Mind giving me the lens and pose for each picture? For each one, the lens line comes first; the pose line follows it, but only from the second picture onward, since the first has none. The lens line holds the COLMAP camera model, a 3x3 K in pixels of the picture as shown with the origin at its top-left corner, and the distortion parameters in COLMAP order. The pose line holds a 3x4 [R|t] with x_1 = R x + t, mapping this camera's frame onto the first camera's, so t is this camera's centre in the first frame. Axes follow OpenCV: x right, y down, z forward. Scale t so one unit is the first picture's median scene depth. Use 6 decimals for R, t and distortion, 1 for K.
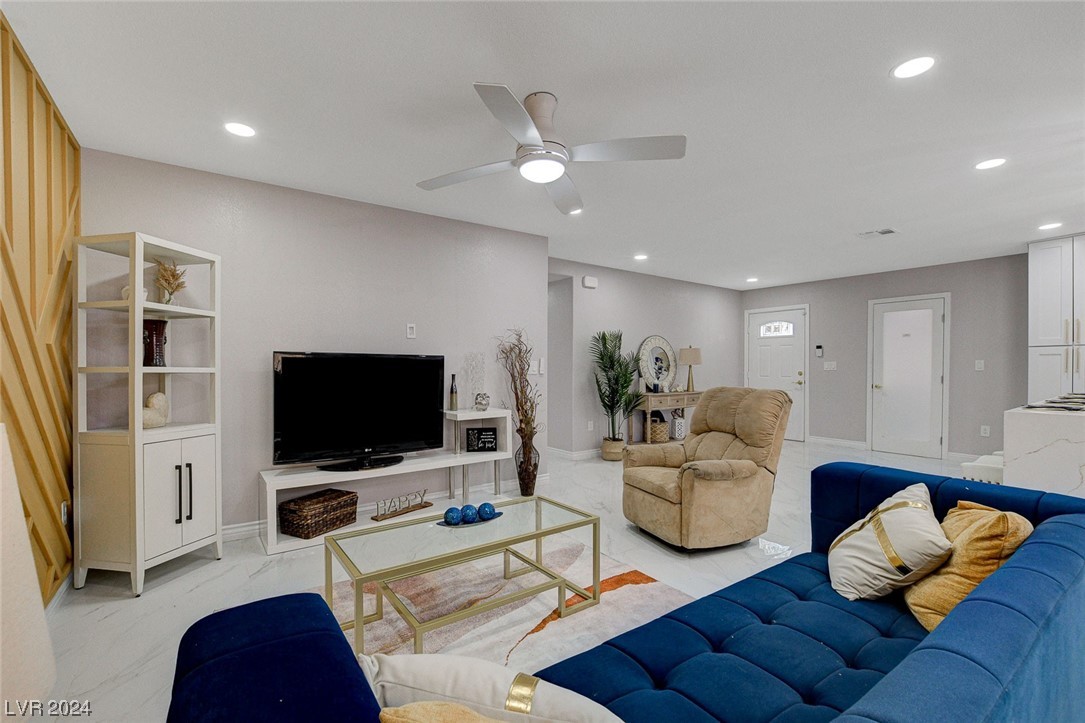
lens RADIAL K [[478.8, 0, 535.1], [0, 478.8, 375.4], [0, 0, 1]] dist [-0.019841, 0.002950]
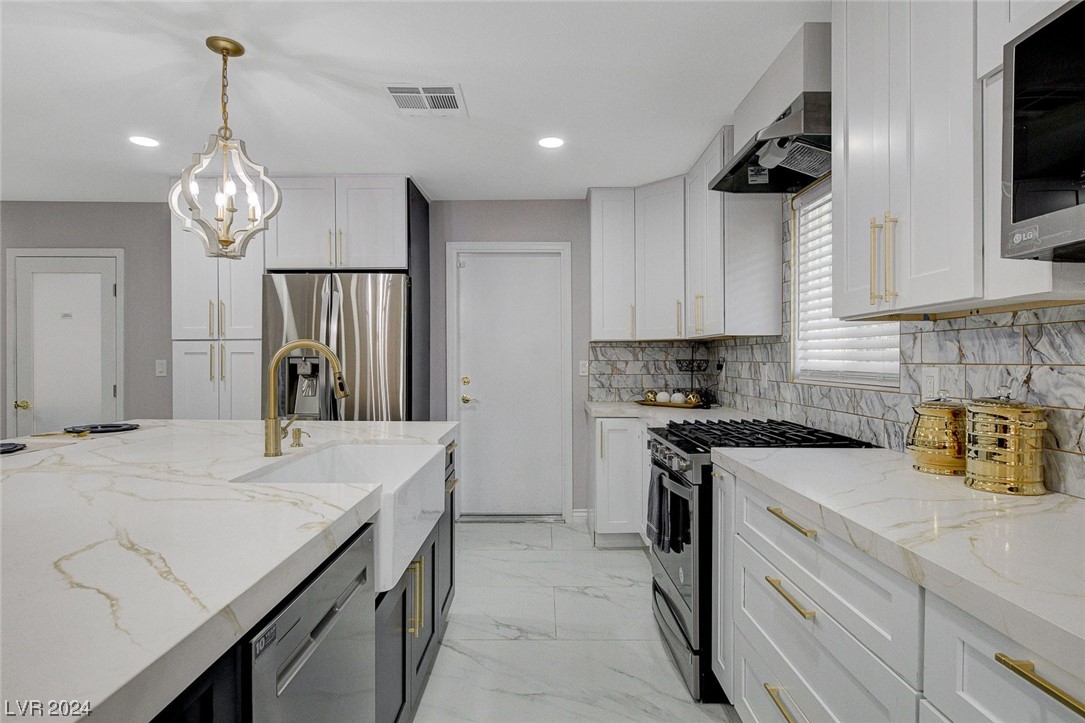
lens RADIAL K [[598.8, 0, 543.7], [0, 598.8, 357.7], [0, 0, 1]] dist [-0.006160, -0.000234]
pose [[0.591875, 0.005057, 0.806014, 0.523311], [0.012433, 0.999804, -0.015402, -0.014207], [-0.805934, 0.019137, 0.591696, 0.093389]]
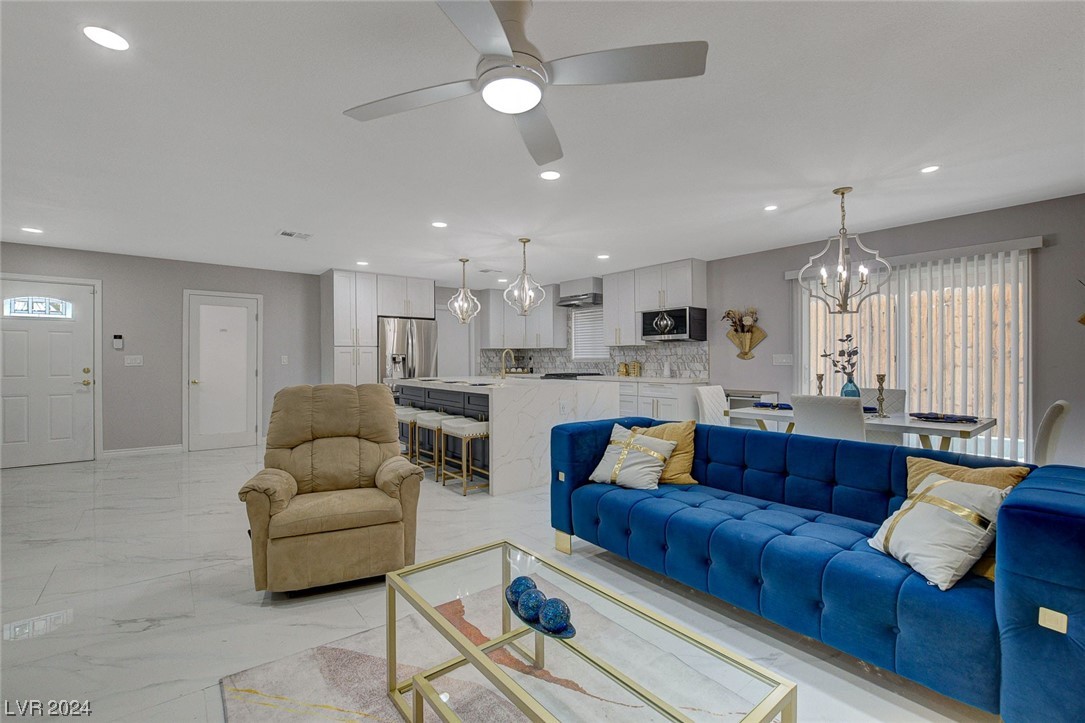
lens RADIAL K [[478.8, 0, 543.1], [0, 478.8, 360.2], [0, 0, 1]] dist [-0.019841, 0.002950]
pose [[-0.053471, 0.002104, 0.998567, -0.261897], [0.020529, 0.999789, -0.001007, -0.005109], [-0.998358, 0.020446, -0.053502, 0.357891]]
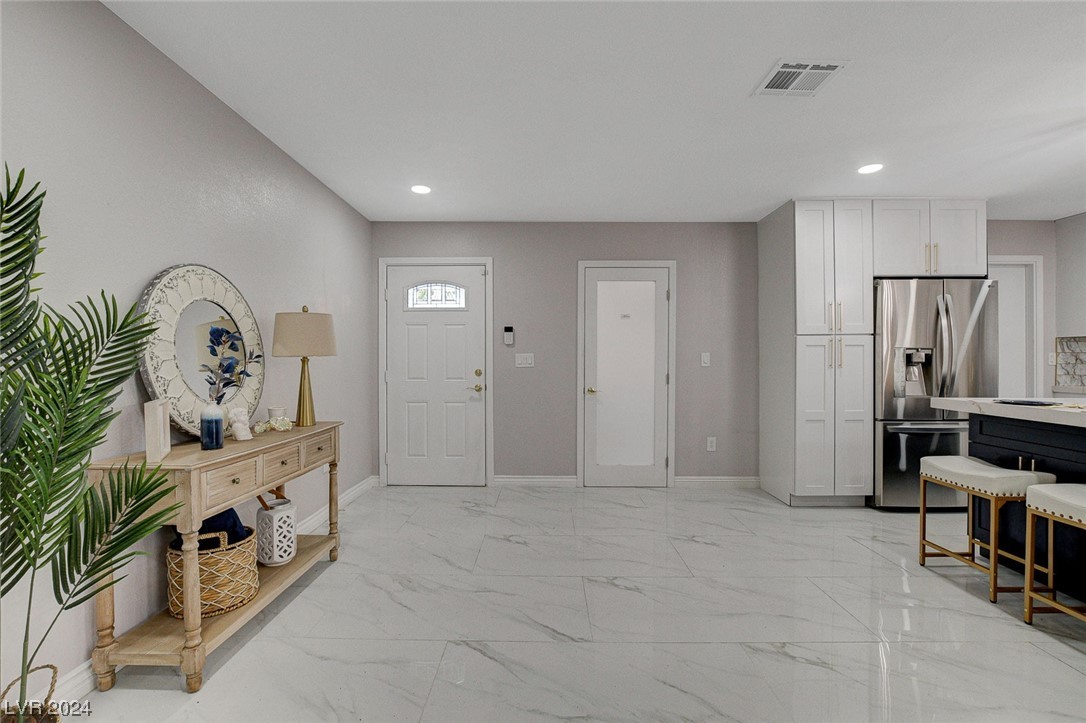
lens RADIAL K [[479.2, 0, 542.8], [0, 479.2, 367.3], [0, 0, 1]] dist [-0.019841, 0.002950]
pose [[0.594133, -0.009980, 0.804305, 0.136382], [0.014974, 0.999887, 0.001346, -0.011739], [-0.804227, 0.011243, 0.594215, 0.655485]]
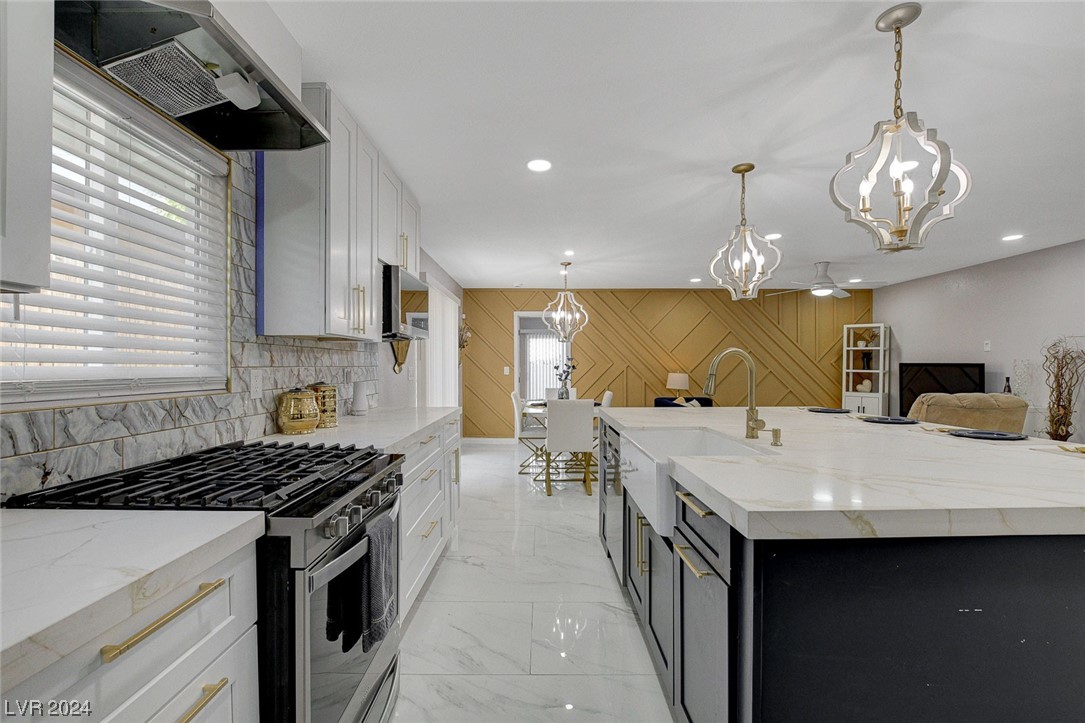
lens RADIAL K [[478.8, 0, 544.2], [0, 478.8, 368.7], [0, 0, 1]] dist [-0.019841, 0.002950]
pose [[-0.590052, 0.007395, -0.807332, 1.027814], [-0.013101, 0.999739, 0.018733, -0.020782], [0.807259, 0.021631, -0.589801, 0.462605]]
